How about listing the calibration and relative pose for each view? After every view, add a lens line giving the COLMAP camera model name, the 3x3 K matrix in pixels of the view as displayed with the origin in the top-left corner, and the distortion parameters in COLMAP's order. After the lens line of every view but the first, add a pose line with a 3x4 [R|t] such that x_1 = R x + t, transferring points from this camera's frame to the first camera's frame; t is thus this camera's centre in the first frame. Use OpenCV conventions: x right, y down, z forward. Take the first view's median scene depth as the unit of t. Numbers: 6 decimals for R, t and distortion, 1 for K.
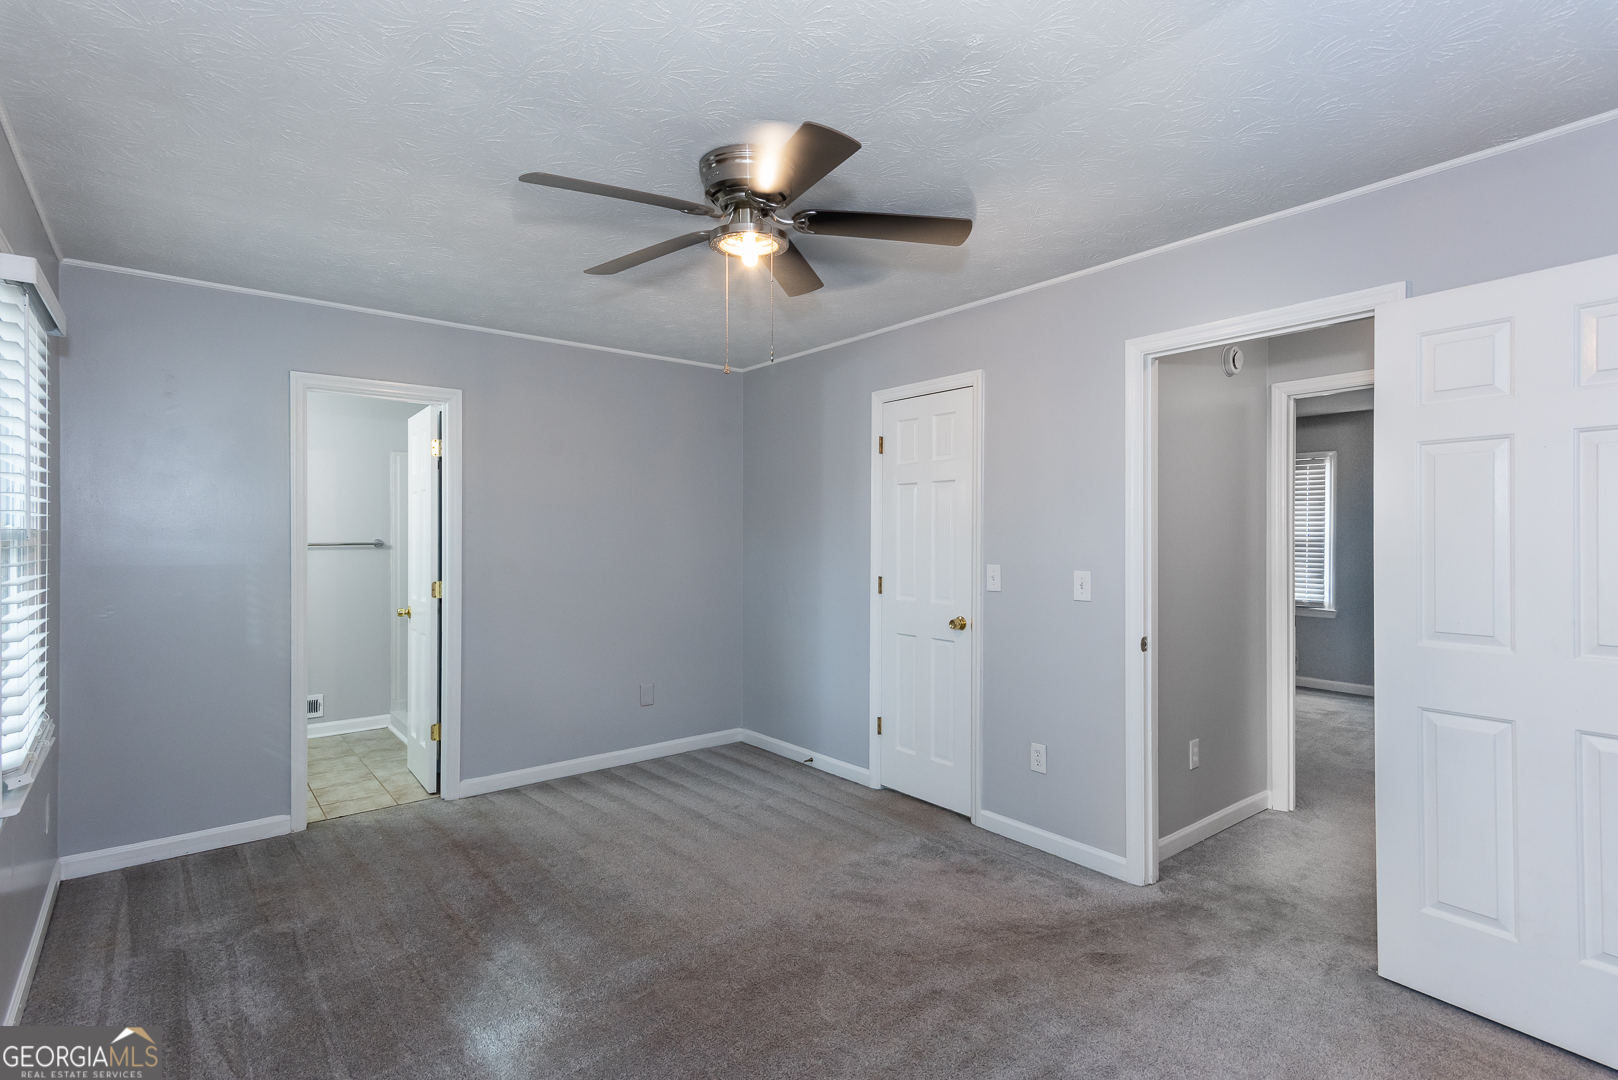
lens RADIAL K [[785.4, 0, 807.0], [0, 785.4, 534.4], [0, 0, 1]] dist [0.015842, 0.000210]
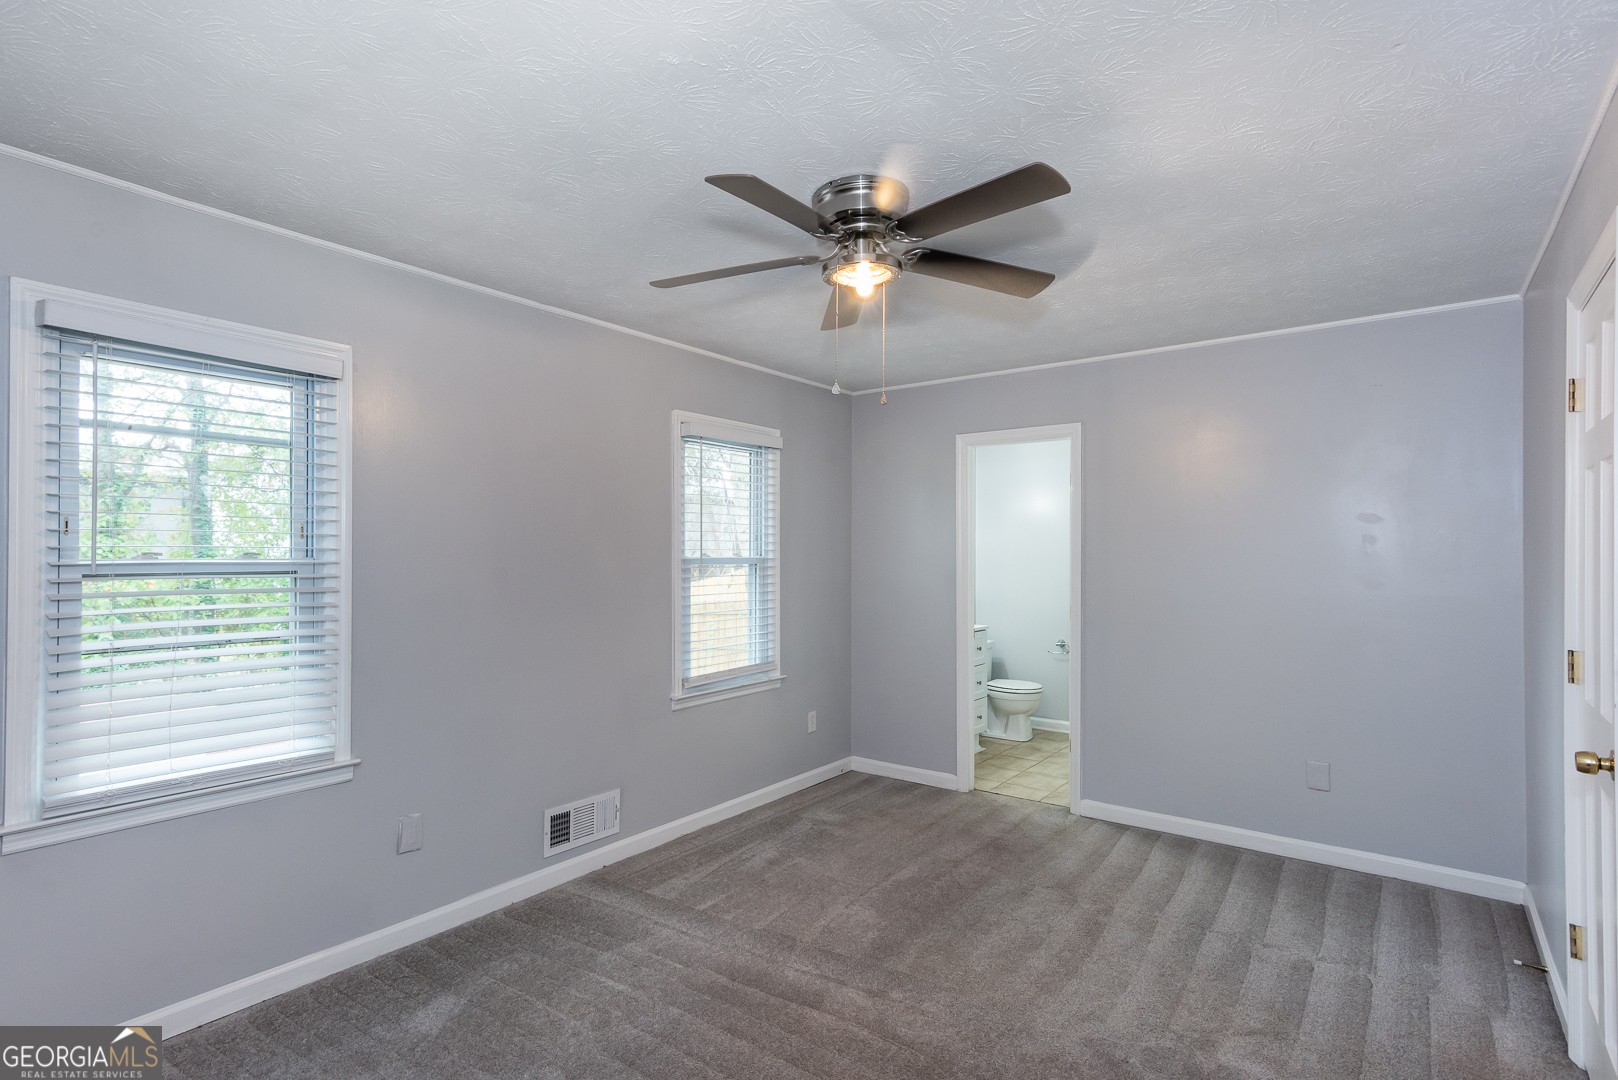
lens RADIAL K [[806.0, 0, 809.0], [0, 806.0, 540.0], [0, 0, 1]] dist [0.038290, 0.000194]
pose [[0.247485, -0.016686, -0.968748, 0.541717], [-0.003132, 0.999833, -0.018021, -0.005779], [0.968887, 0.007494, 0.247392, 0.414897]]
